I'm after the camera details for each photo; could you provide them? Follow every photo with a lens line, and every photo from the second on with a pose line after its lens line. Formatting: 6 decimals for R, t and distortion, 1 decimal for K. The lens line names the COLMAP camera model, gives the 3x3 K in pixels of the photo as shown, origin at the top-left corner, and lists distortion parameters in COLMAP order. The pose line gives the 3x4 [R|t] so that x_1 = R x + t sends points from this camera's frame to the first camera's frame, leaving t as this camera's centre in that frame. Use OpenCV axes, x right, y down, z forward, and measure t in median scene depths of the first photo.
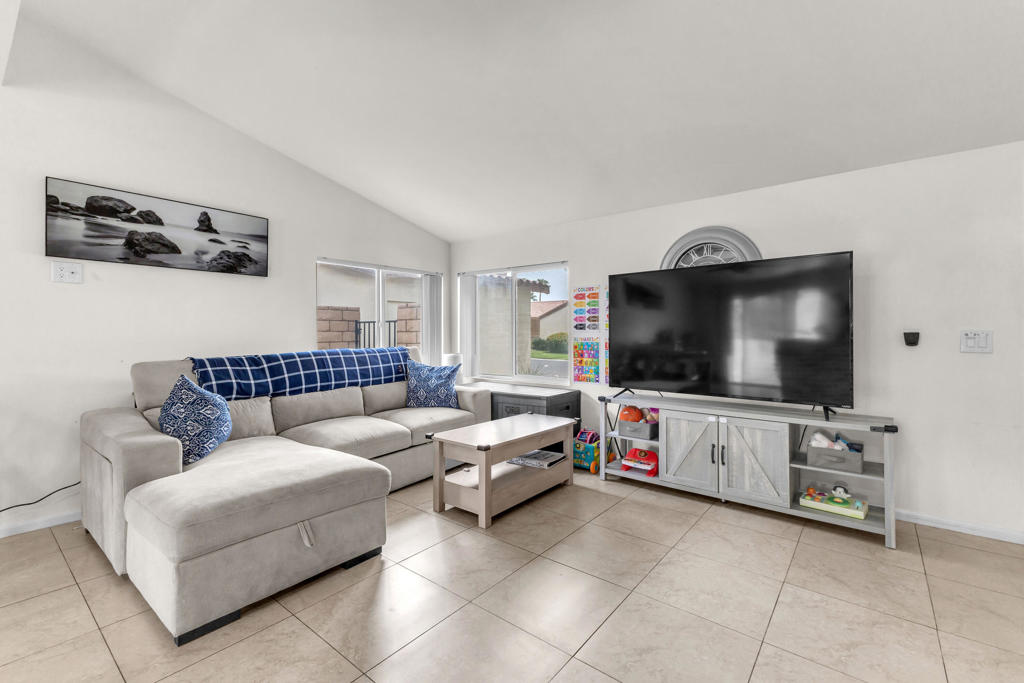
lens RADIAL K [[443.3, 0, 509.7], [0, 443.3, 332.6], [0, 0, 1]] dist [0.009902, -0.001399]
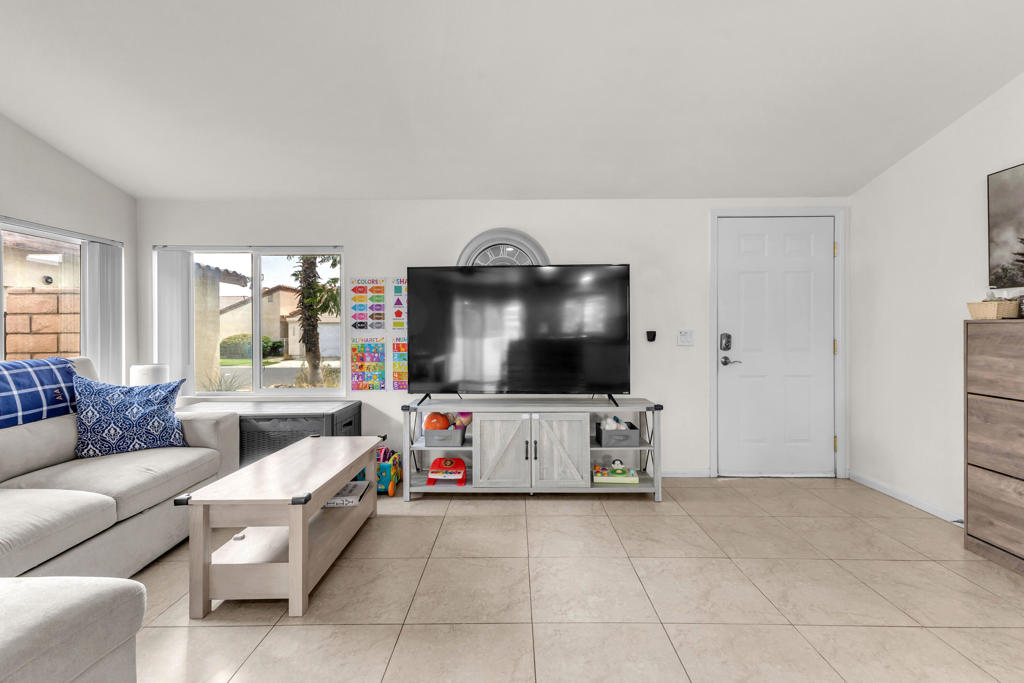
lens RADIAL K [[443.3, 0, 511.1], [0, 443.3, 336.4], [0, 0, 1]] dist [0.009902, -0.001399]
pose [[0.780452, -0.008333, 0.625160, -0.185987], [0.004057, 0.999958, 0.008265, 0.002262], [-0.625202, -0.003914, 0.780453, 0.207086]]
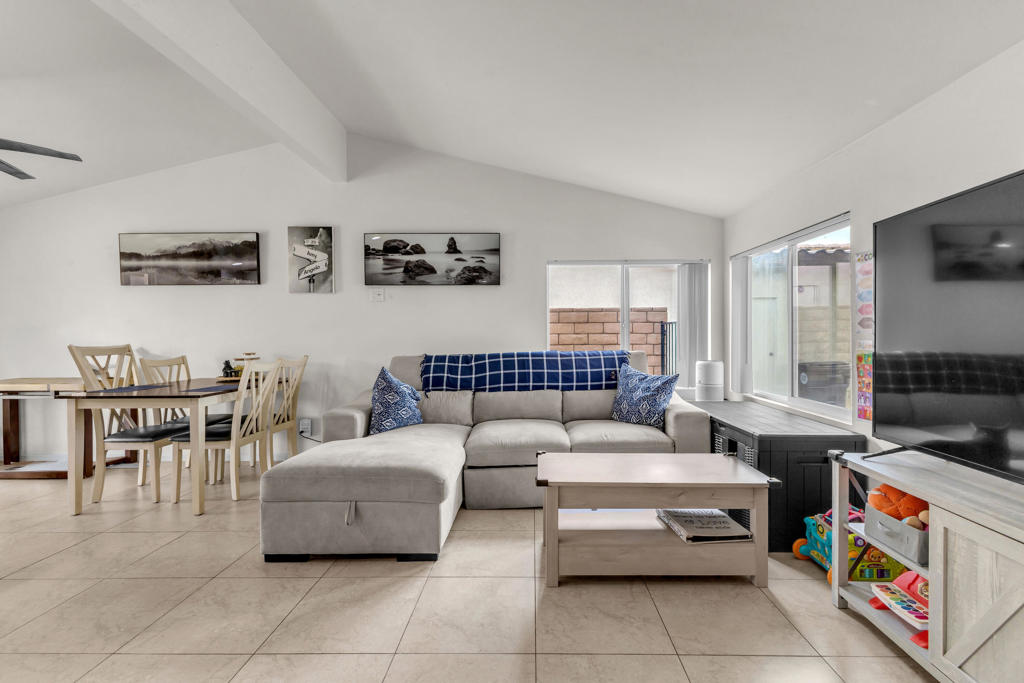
lens RADIAL K [[443.3, 0, 532.5], [0, 443.3, 342.2], [0, 0, 1]] dist [0.009902, -0.001399]
pose [[0.626524, 0.011488, -0.779318, 0.427654], [0.001641, 0.999870, 0.016059, 0.001296], [0.779401, -0.011340, 0.626423, 0.402183]]
